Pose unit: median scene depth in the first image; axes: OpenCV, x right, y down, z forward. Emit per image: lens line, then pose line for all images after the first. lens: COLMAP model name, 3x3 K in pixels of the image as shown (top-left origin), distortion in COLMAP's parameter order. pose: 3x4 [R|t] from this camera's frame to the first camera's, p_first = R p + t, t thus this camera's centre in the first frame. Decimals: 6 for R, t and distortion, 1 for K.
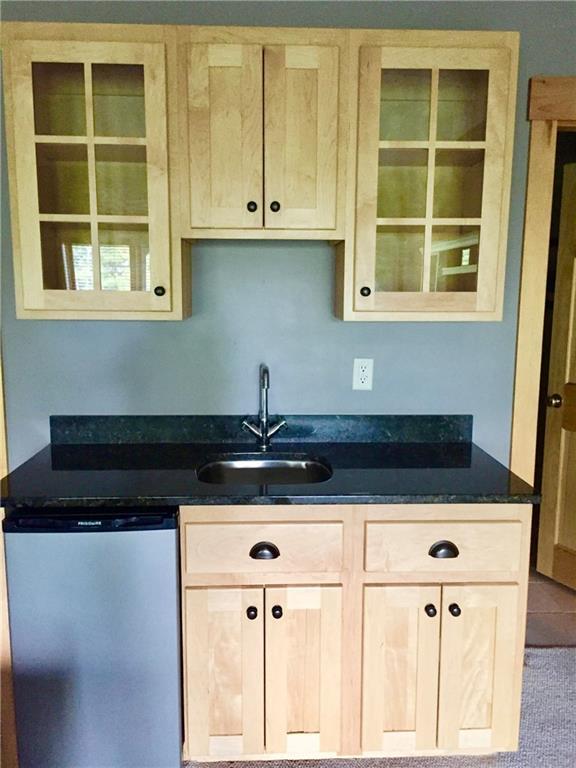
lens RADIAL K [[653.9, 0, 289.2], [0, 653.9, 387.3], [0, 0, 1]] dist [0.037714, 0.000246]
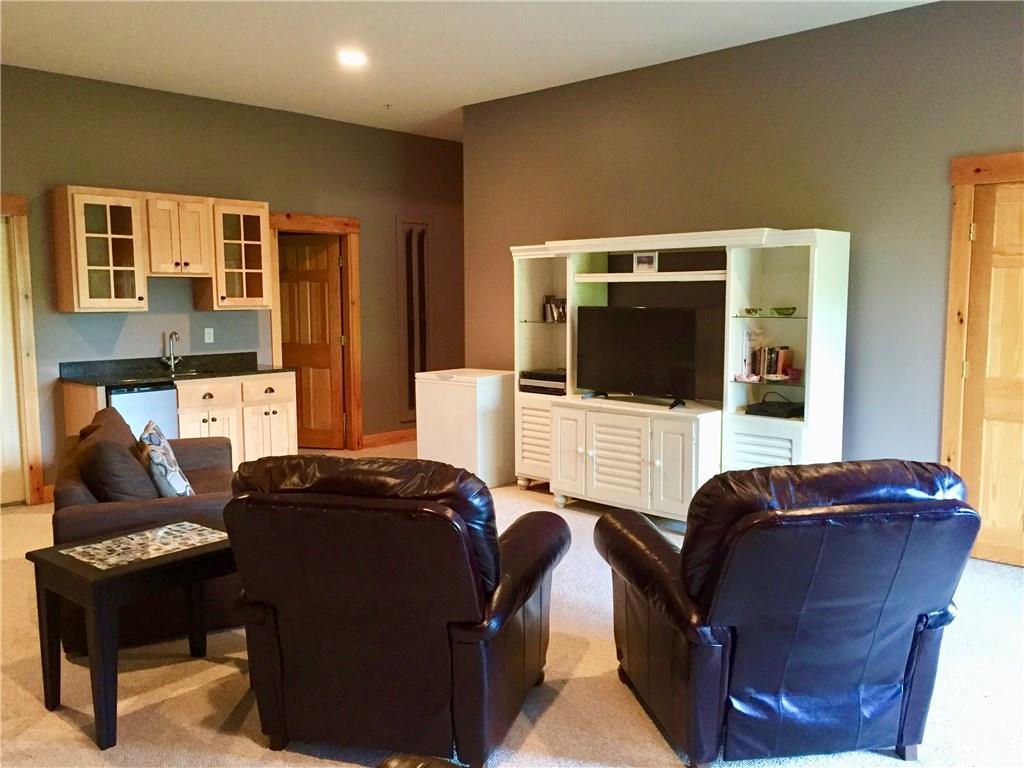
lens RADIAL K [[871.9, 0, 513.5], [0, 871.9, 384.5], [0, 0, 1]] dist [0.037714, 0.000246]
pose [[0.716237, -0.078516, 0.693426, -1.471304], [0.111107, 0.993806, -0.002235, 0.320826], [-0.688955, 0.078646, 0.720524, -2.205325]]
